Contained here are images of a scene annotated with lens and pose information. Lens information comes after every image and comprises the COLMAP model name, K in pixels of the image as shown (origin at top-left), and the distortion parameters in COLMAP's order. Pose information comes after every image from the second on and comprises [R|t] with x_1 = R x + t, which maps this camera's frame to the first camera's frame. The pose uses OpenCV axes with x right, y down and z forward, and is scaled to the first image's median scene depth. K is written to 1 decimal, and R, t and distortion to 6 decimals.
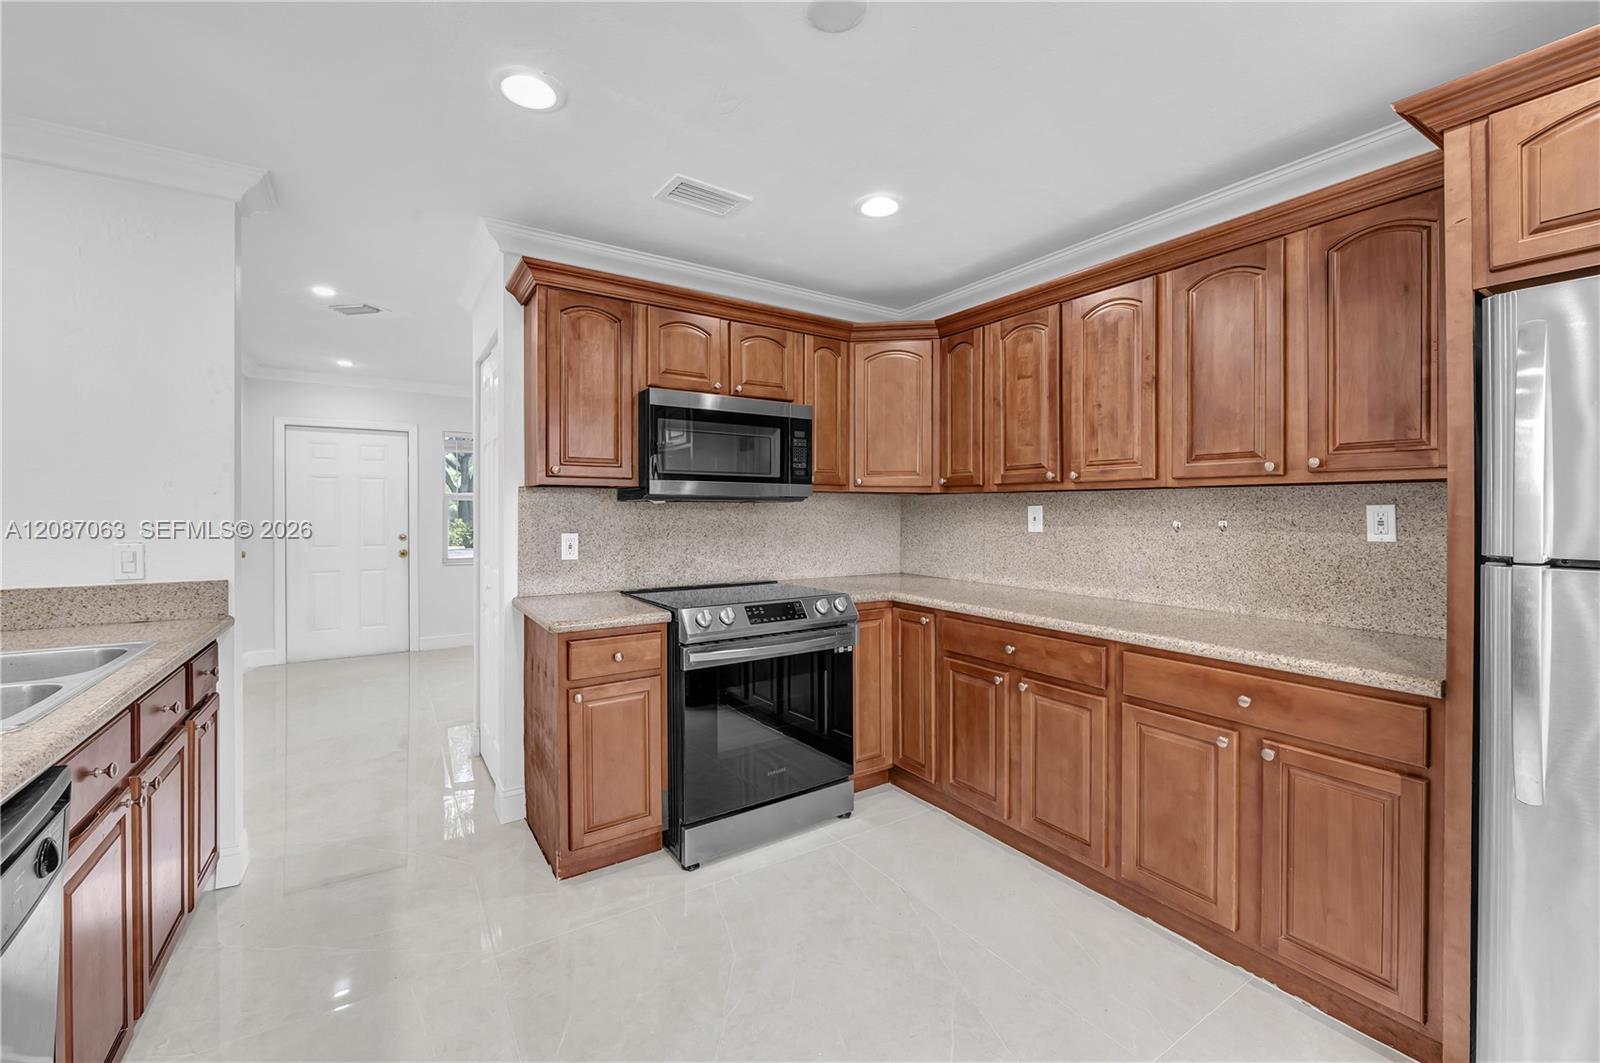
lens RADIAL K [[664.8, 0, 801.4], [0, 664.8, 509.5], [0, 0, 1]] dist [-0.001128, -0.000008]
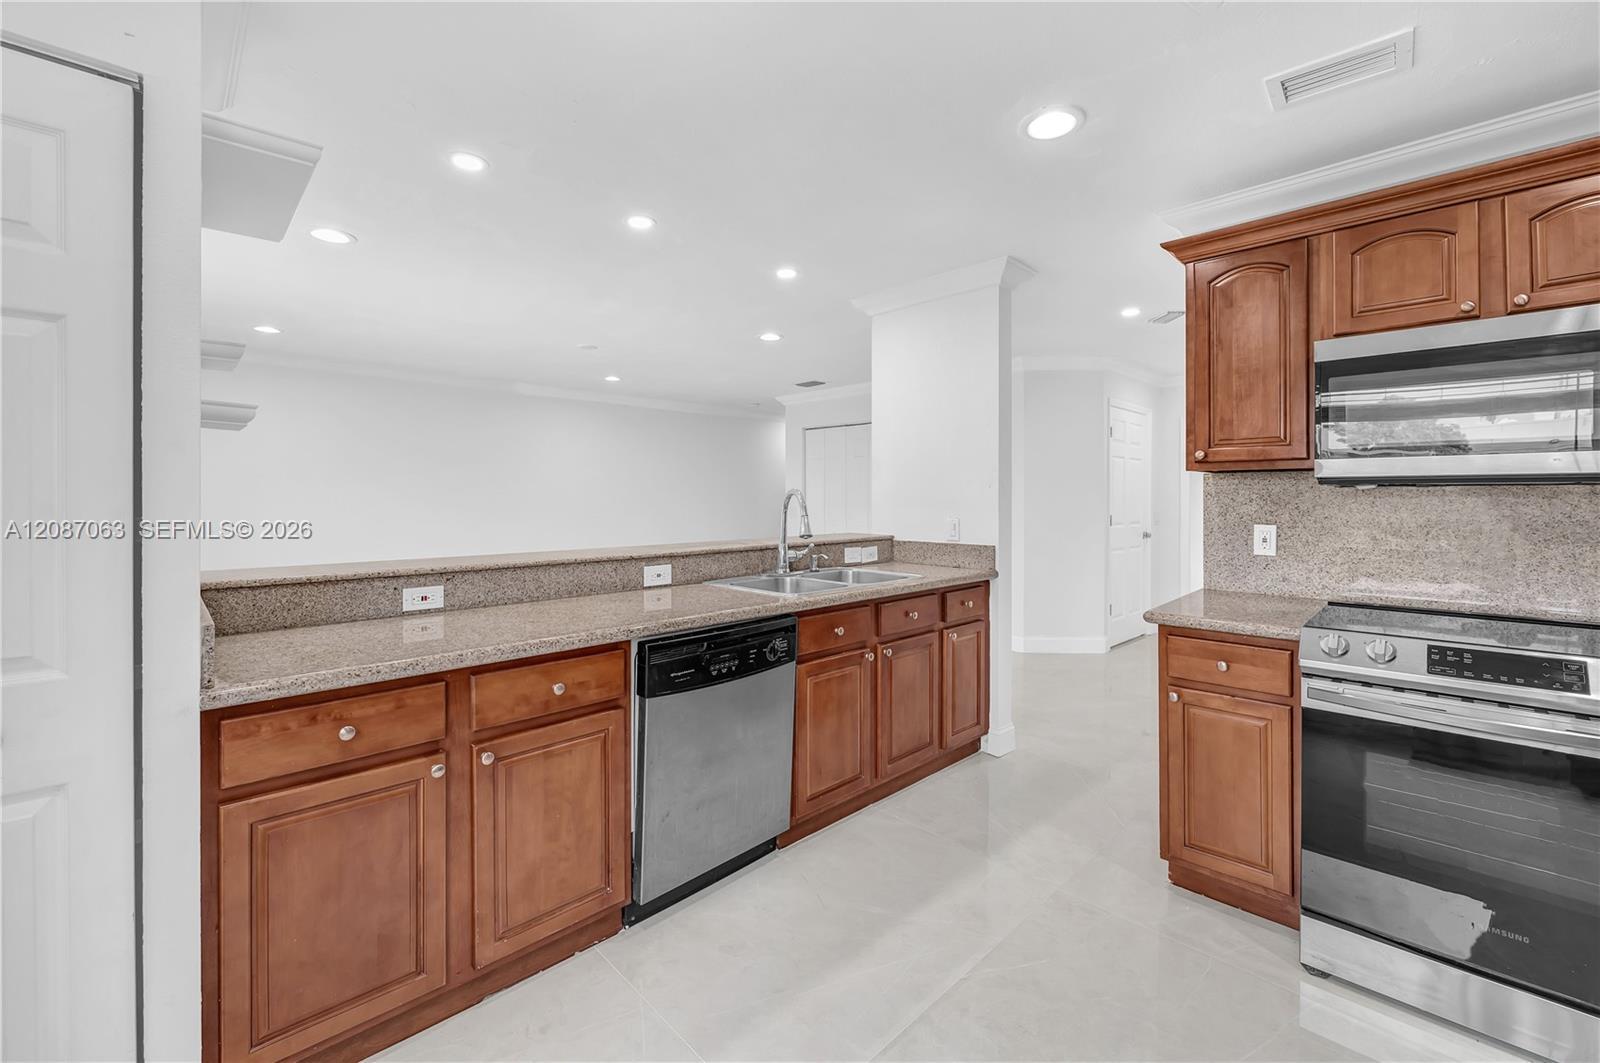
lens RADIAL K [[664.8, 0, 793.6], [0, 664.8, 495.2], [0, 0, 1]] dist [-0.001128, -0.000008]
pose [[0.192721, -0.004111, -0.981245, 0.426704], [-0.000742, 0.999990, -0.004336, 0.001710], [0.981253, 0.001564, 0.192716, 0.251938]]
